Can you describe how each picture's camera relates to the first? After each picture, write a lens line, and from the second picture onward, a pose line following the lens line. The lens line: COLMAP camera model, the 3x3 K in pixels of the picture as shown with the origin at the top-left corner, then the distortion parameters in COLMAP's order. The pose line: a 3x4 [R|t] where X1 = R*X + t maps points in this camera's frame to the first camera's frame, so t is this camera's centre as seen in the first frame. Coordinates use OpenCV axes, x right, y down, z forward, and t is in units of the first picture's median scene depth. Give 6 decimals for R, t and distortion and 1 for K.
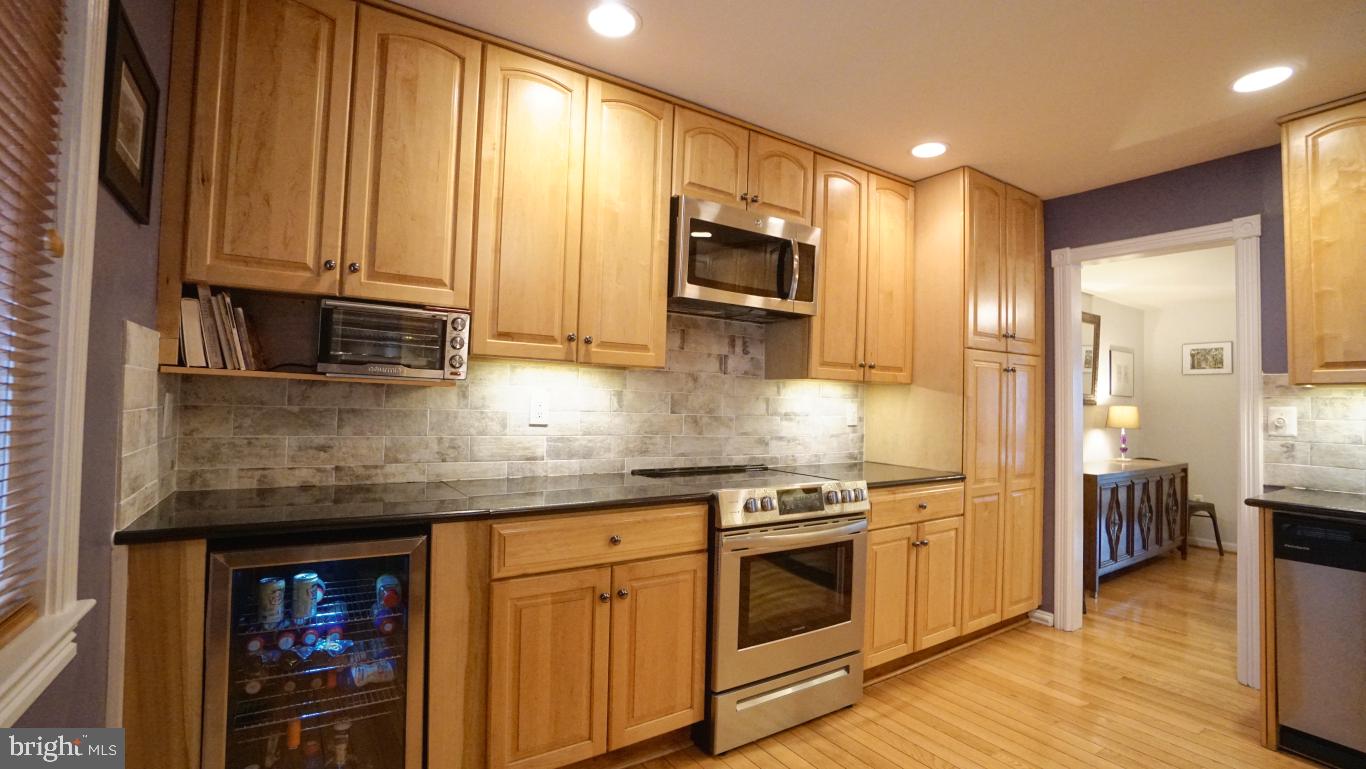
lens RADIAL K [[597.3, 0, 669.6], [0, 597.3, 383.7], [0, 0, 1]] dist [-0.044064, 0.000525]
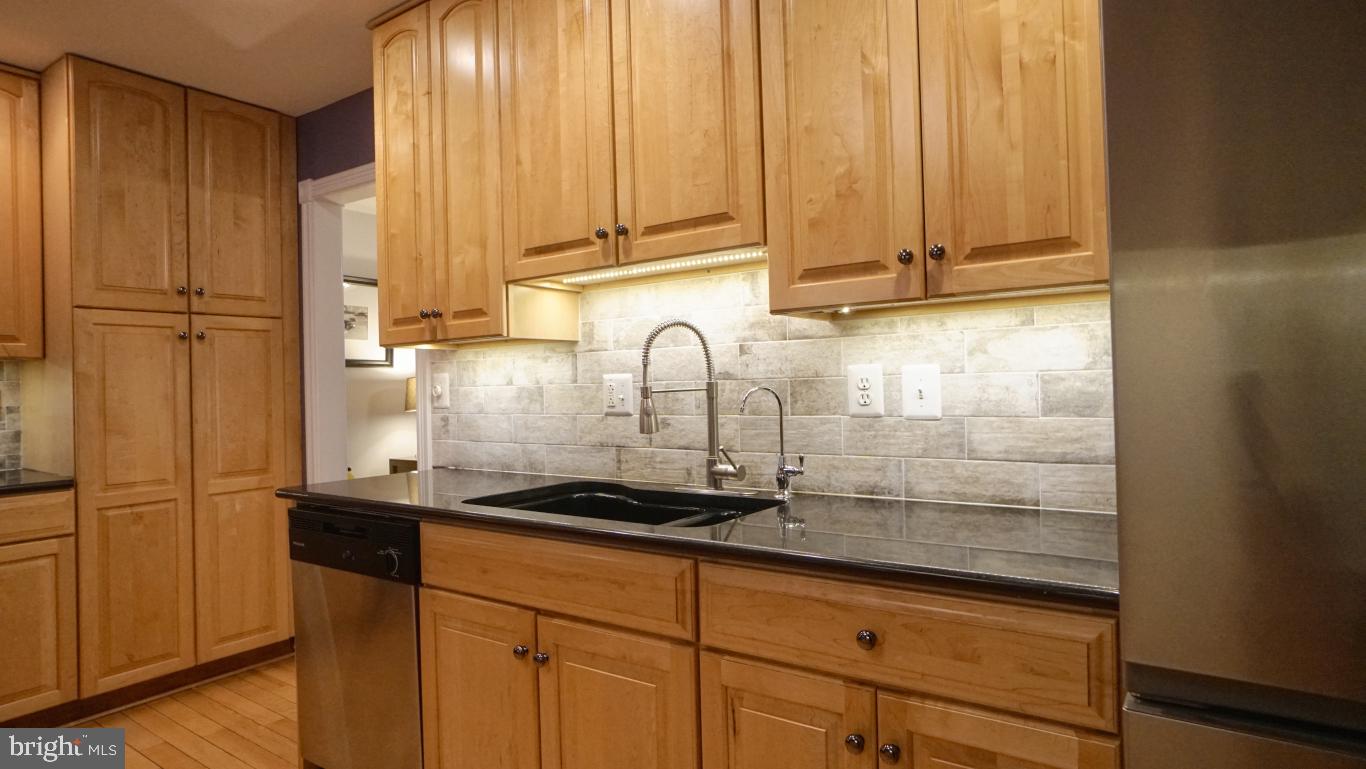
lens RADIAL K [[756.2, 0, 683.0], [0, 756.2, 384.5], [0, 0, 1]] dist [-0.001539, 0.000318]
pose [[0.920618, -0.039402, 0.388471, 0.918942], [0.028210, 0.999007, 0.034474, 0.026896], [-0.389444, -0.020779, 0.920816, -0.174368]]
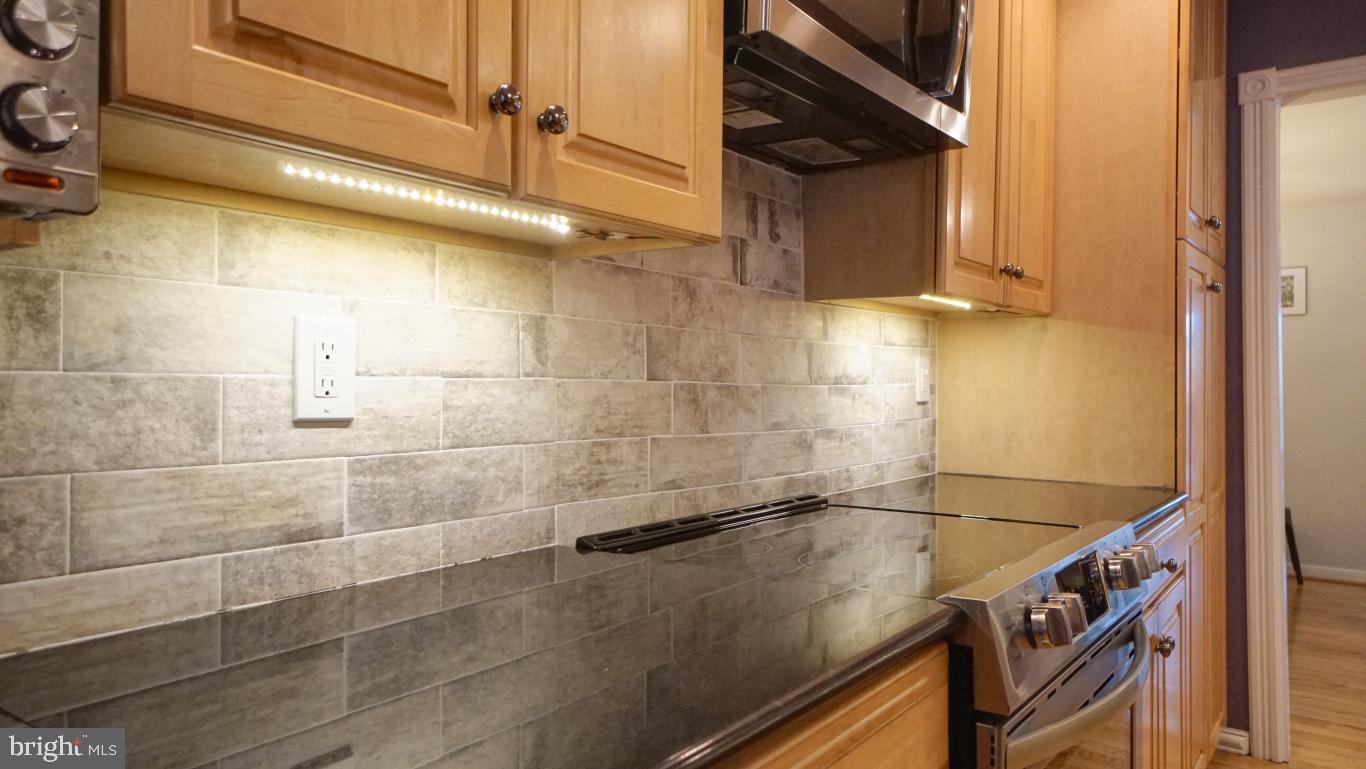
lens RADIAL K [[906.4, 0, 657.4], [0, 906.4, 382.5], [0, 0, 1]] dist [0.015629, -0.000371]
pose [[0.939306, -0.022439, 0.342346, -0.197328], [0.011464, 0.999354, 0.034047, 0.032524], [-0.342889, -0.028056, 0.938957, 0.462982]]
